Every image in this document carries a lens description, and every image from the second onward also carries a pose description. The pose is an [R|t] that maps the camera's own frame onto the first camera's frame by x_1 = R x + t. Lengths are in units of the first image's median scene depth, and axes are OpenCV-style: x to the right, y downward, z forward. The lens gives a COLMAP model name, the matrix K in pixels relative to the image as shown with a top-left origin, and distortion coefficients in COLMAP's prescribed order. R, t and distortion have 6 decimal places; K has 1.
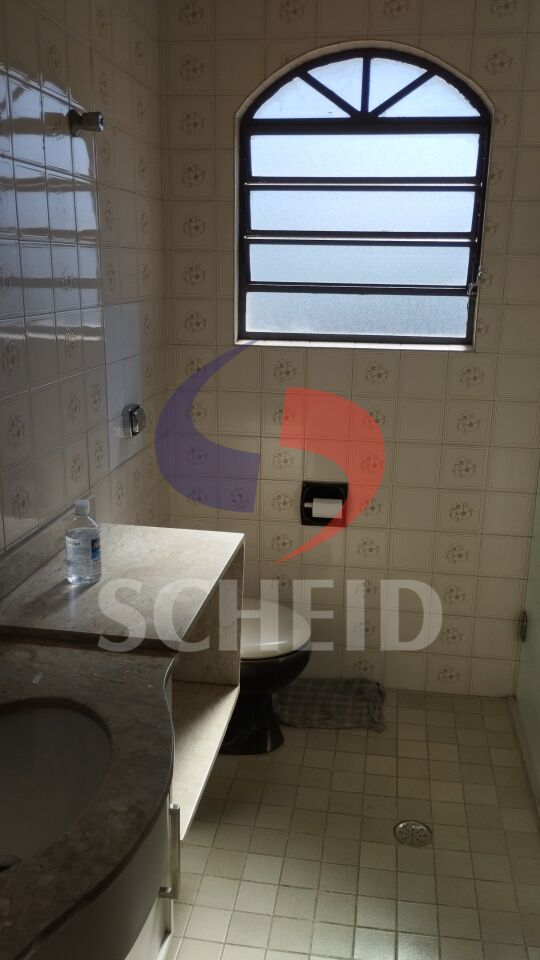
lens RADIAL K [[789.5, 0, 284.3], [0, 789.5, 481.5], [0, 0, 1]] dist [0.063748, -0.076527]
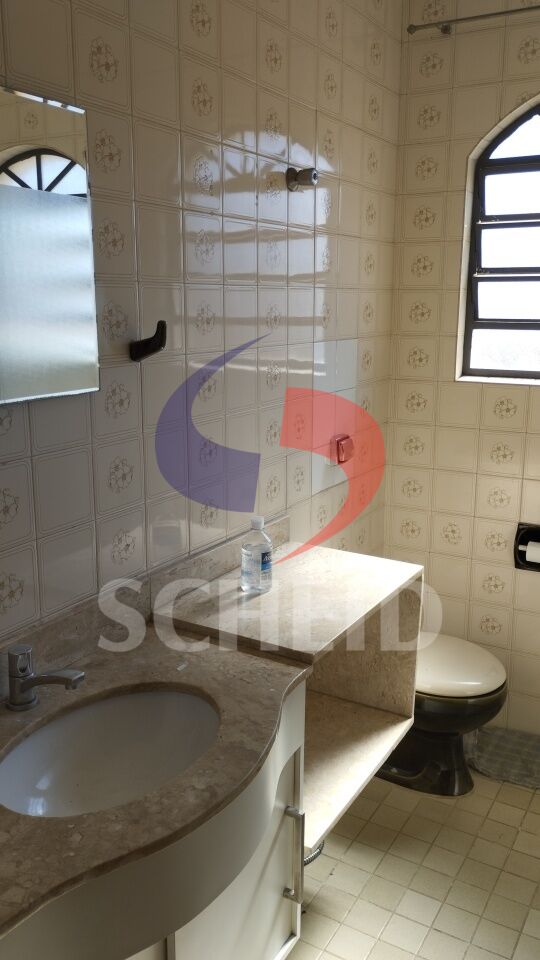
lens RADIAL K [[789.5, 0, 284.3], [0, 789.5, 481.5], [0, 0, 1]] dist [0.063748, -0.076527]
pose [[0.930601, 0.069410, -0.359395, 0.140219], [-0.085651, 0.995890, -0.029443, 0.003660], [0.355874, 0.058182, 0.932721, -0.012109]]
